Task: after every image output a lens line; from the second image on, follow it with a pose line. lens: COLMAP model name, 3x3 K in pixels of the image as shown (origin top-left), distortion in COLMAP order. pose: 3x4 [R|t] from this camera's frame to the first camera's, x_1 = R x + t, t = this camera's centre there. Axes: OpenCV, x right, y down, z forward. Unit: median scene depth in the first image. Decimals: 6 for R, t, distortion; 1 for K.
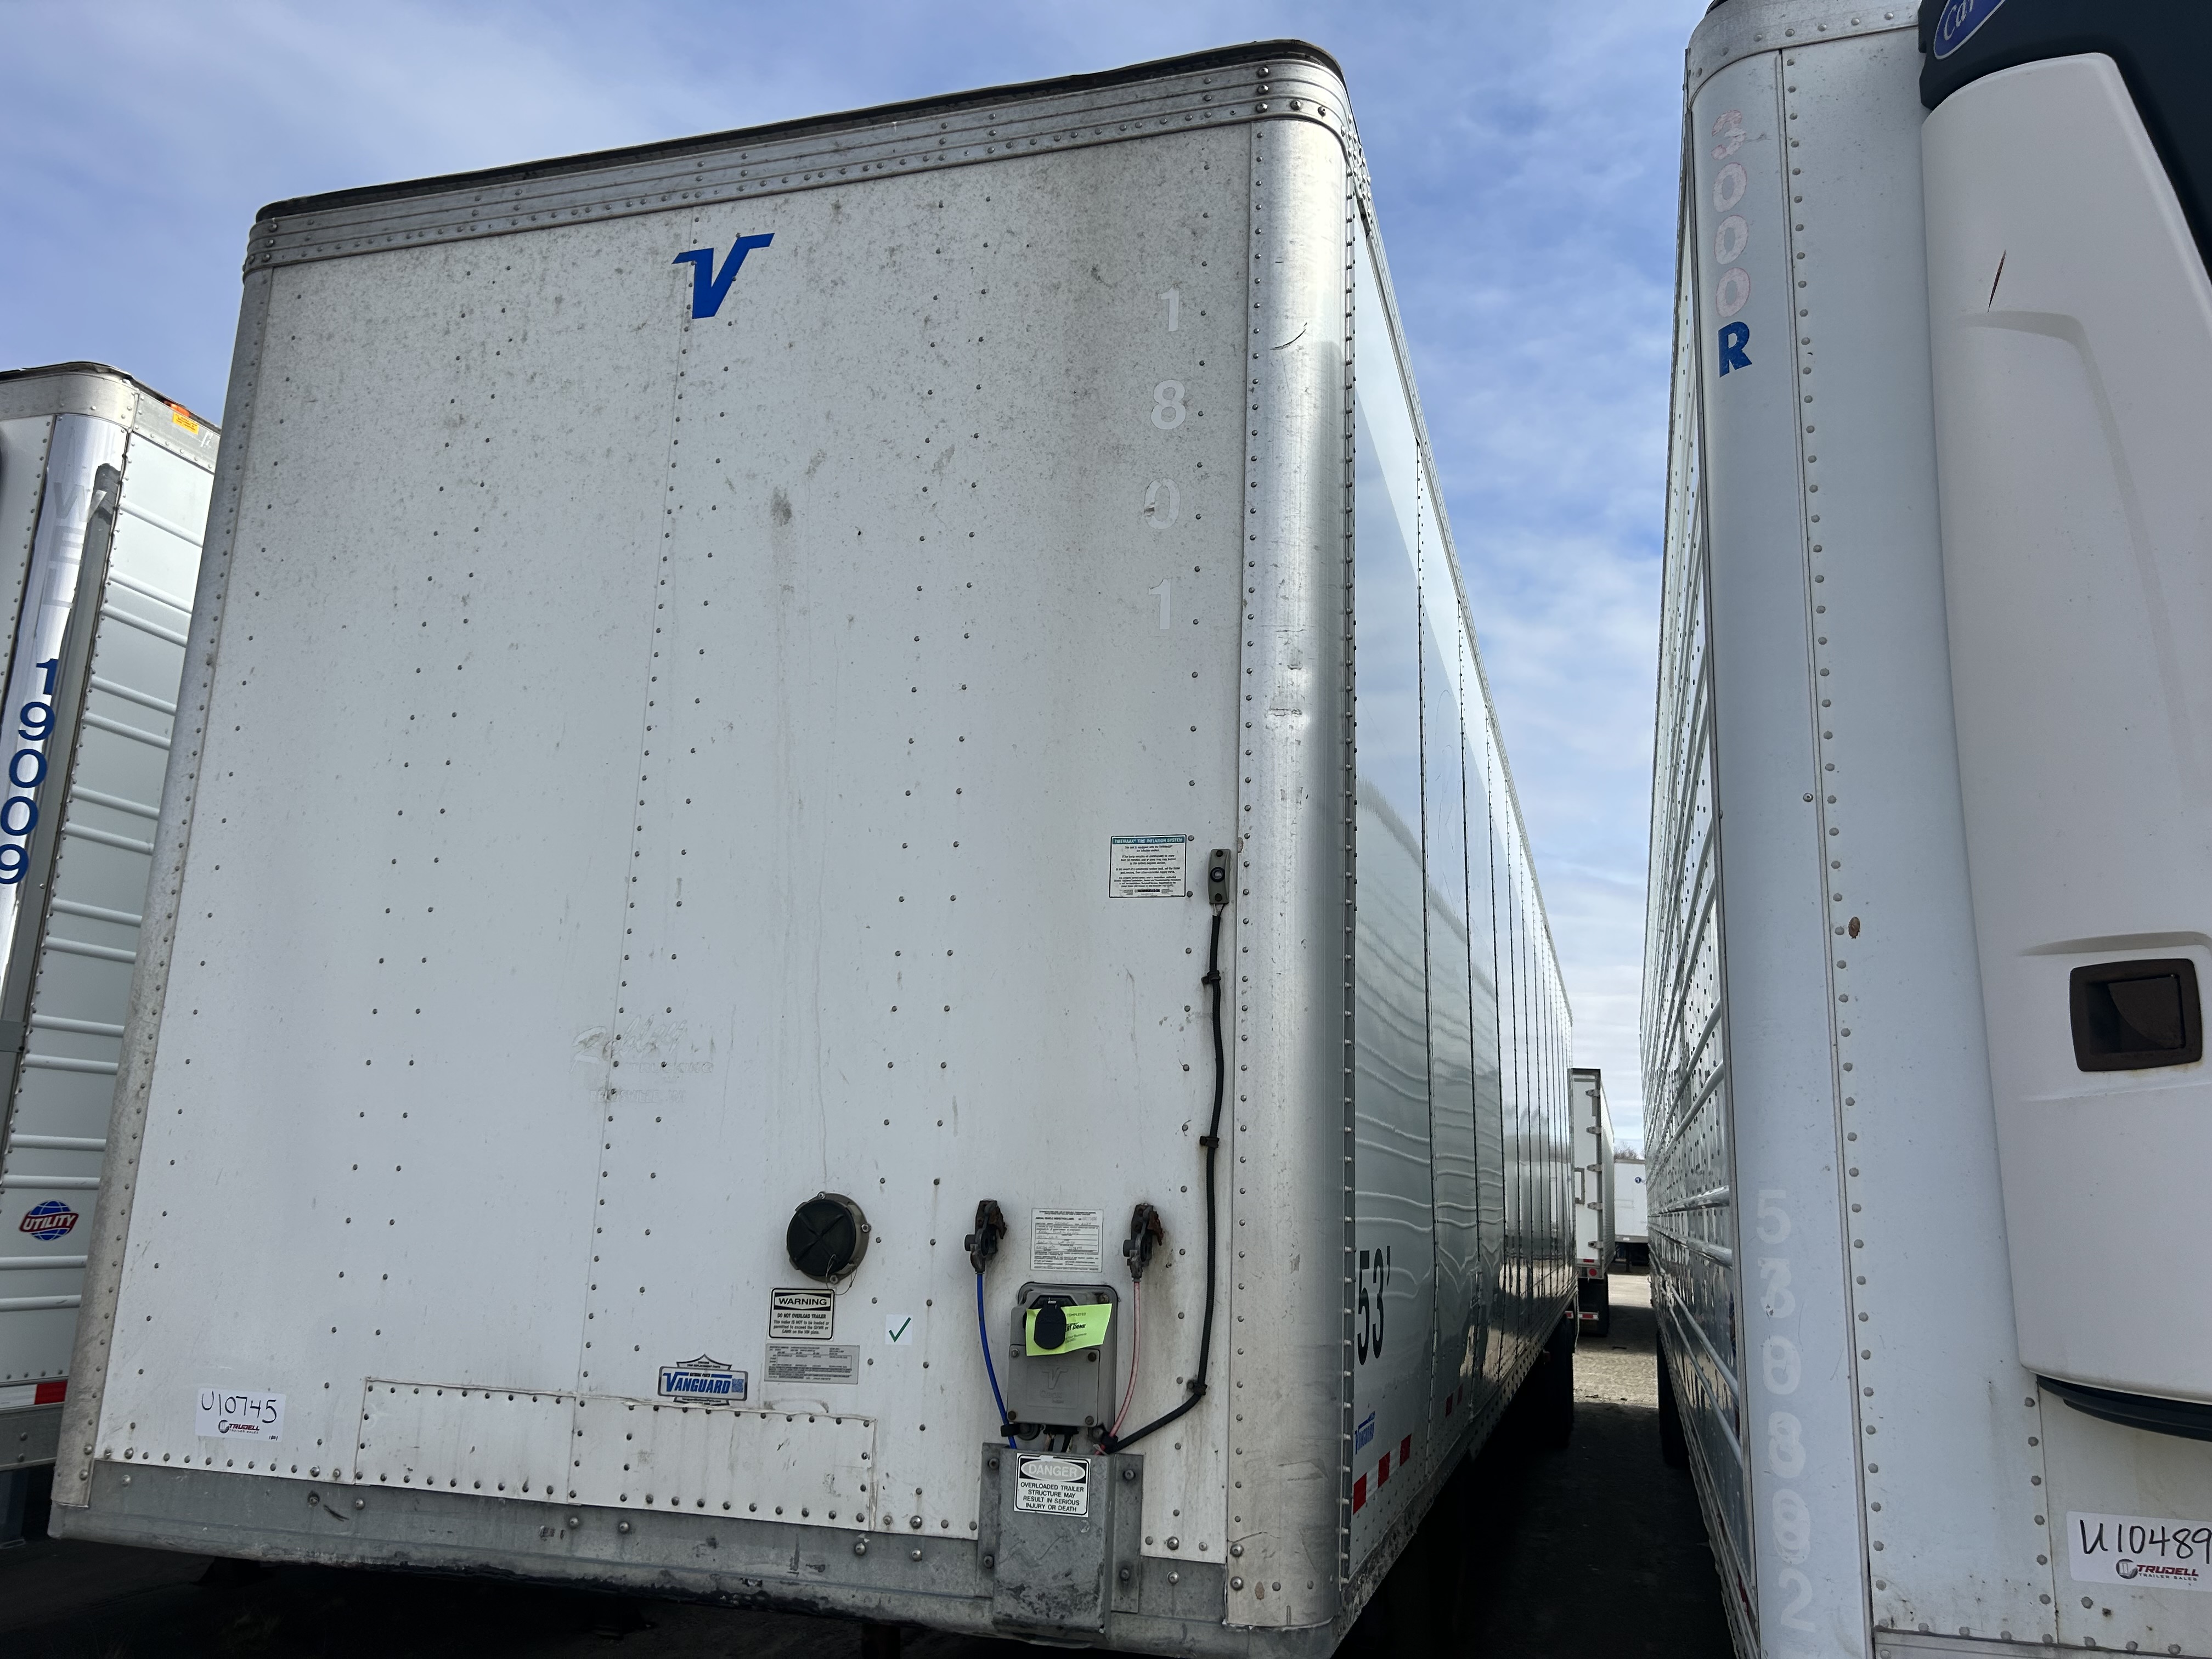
lens RADIAL K [[1657.3, 0, 1106.0], [0, 1657.3, 829.5], [0, 0, 1]] dist [0.054610, -0.047145]
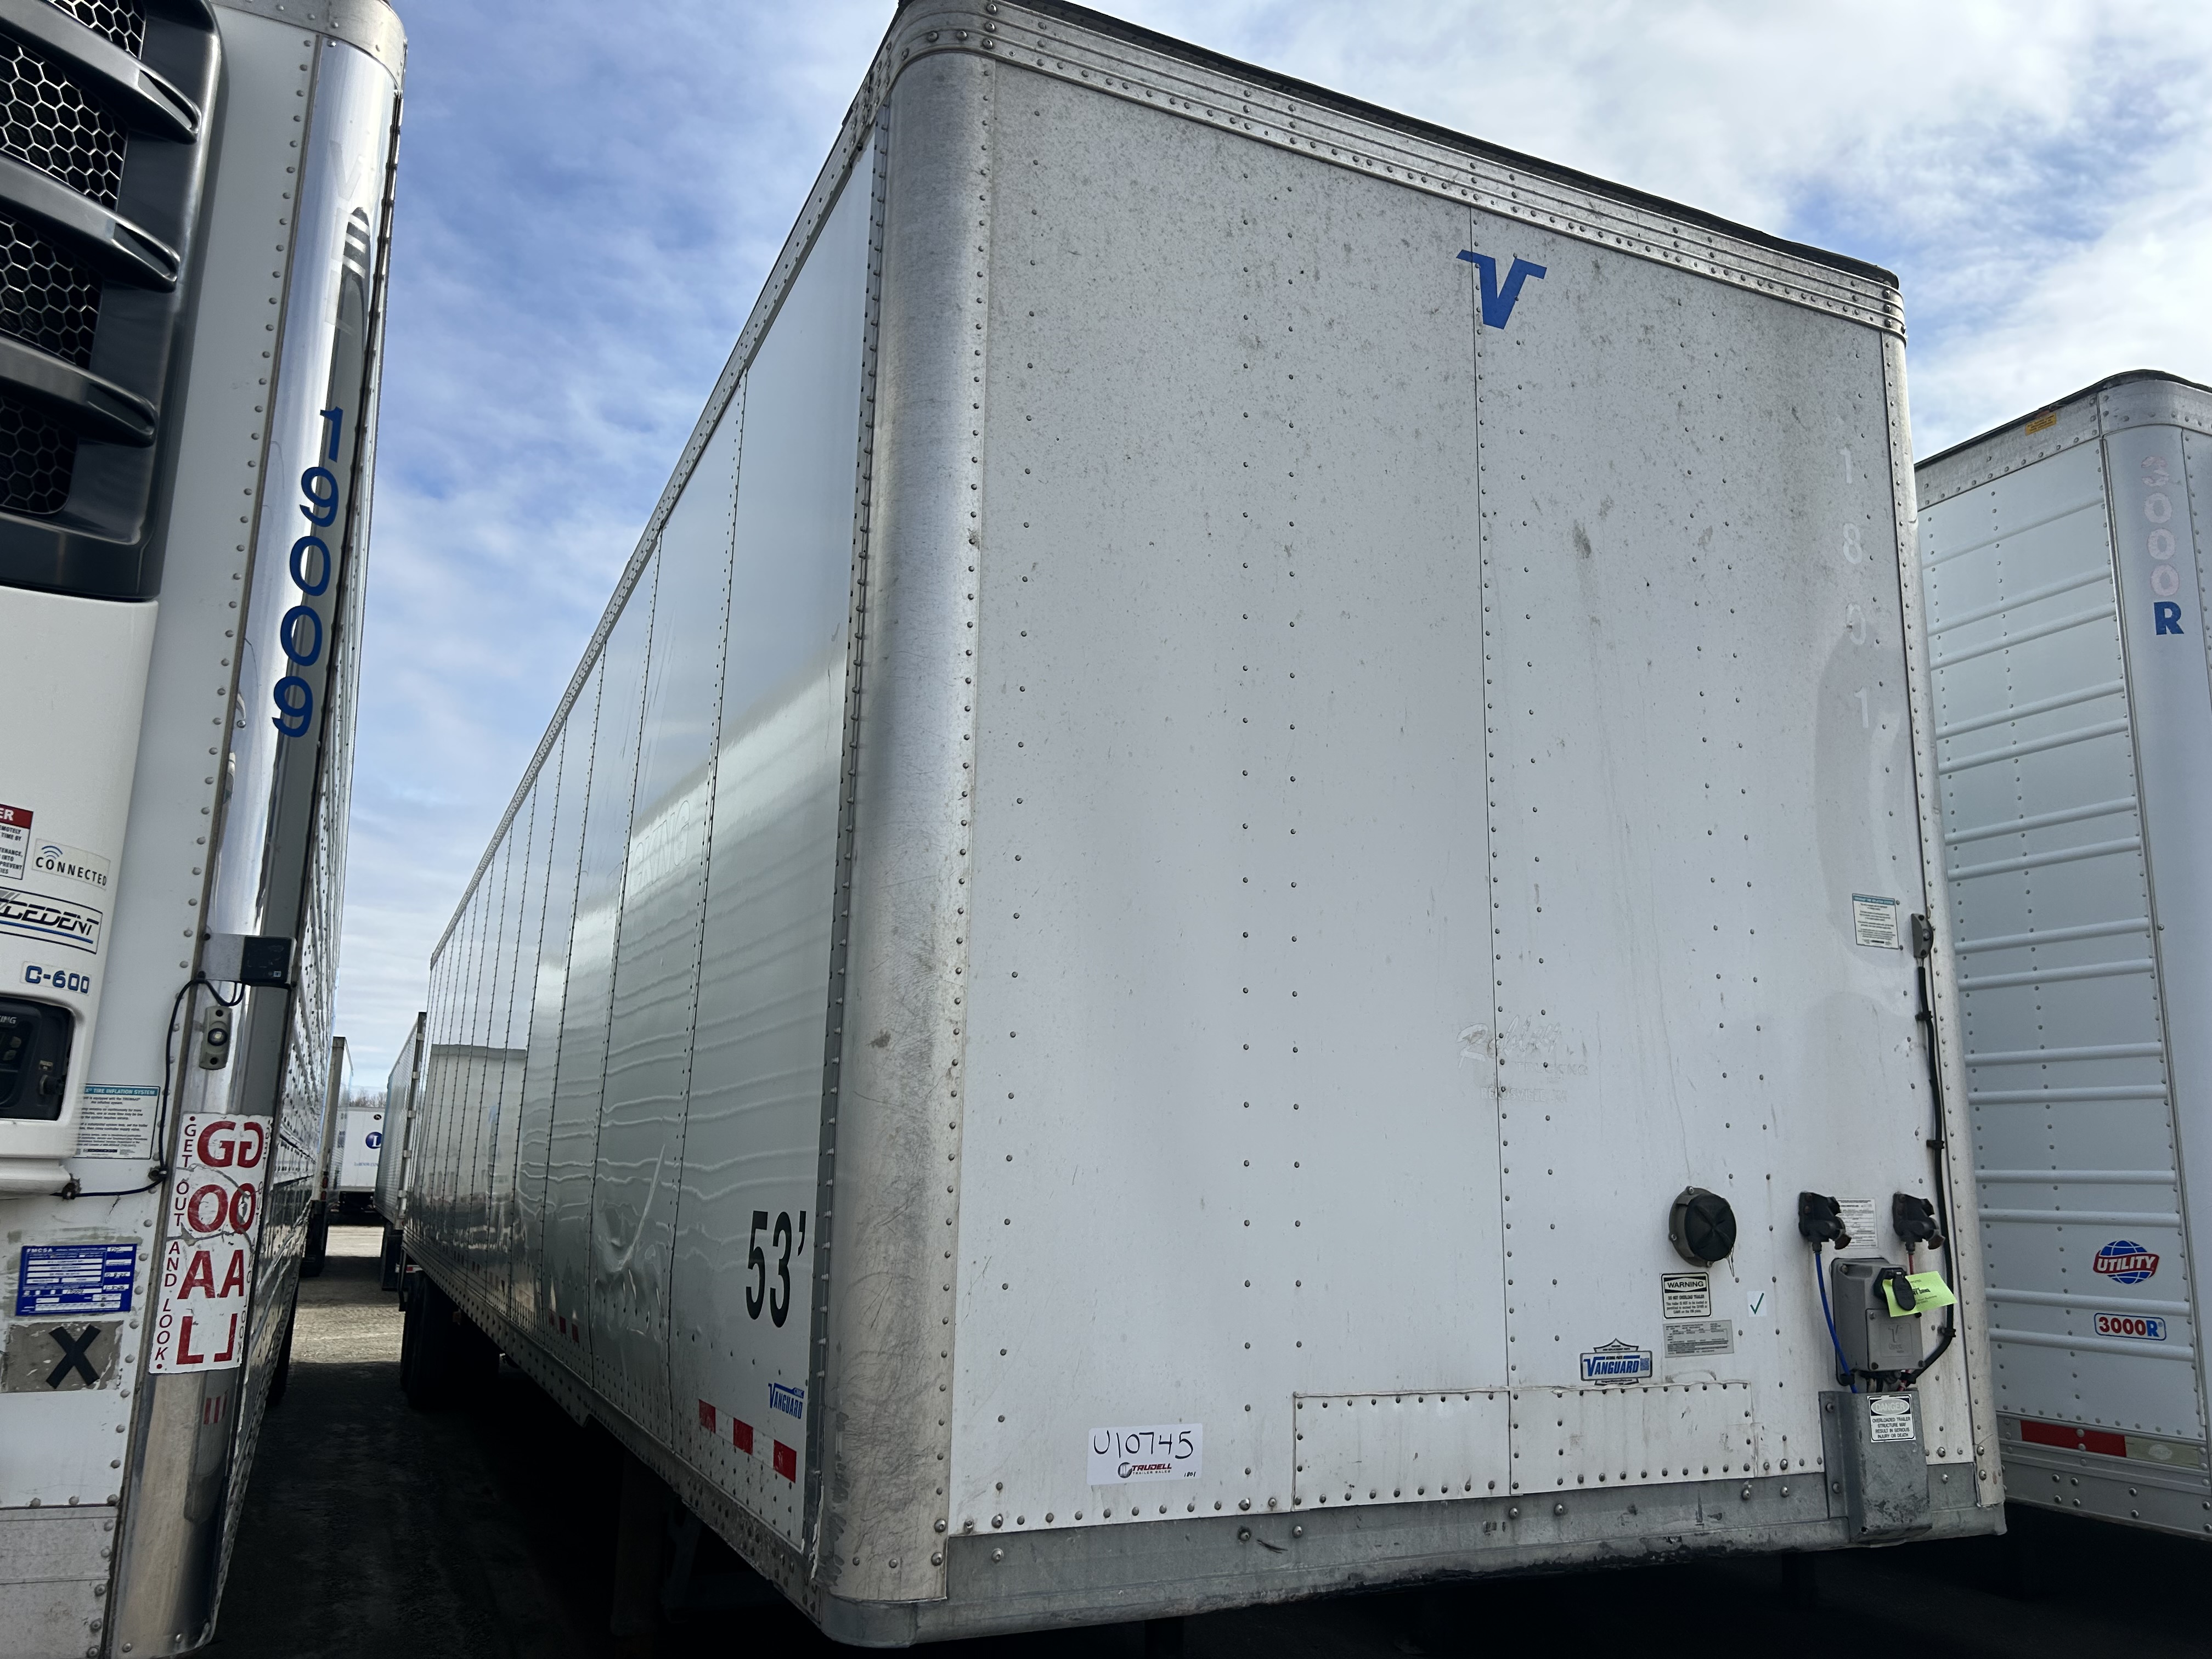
lens RADIAL K [[1657.3, 0, 1106.0], [0, 1657.3, 829.5], [0, 0, 1]] dist [0.054610, -0.047145]
pose [[0.749900, 0.114105, 0.651637, -1.155228], [-0.133963, 0.990798, -0.019331, 0.052433], [-0.647846, -0.072799, 0.758285, 0.399848]]
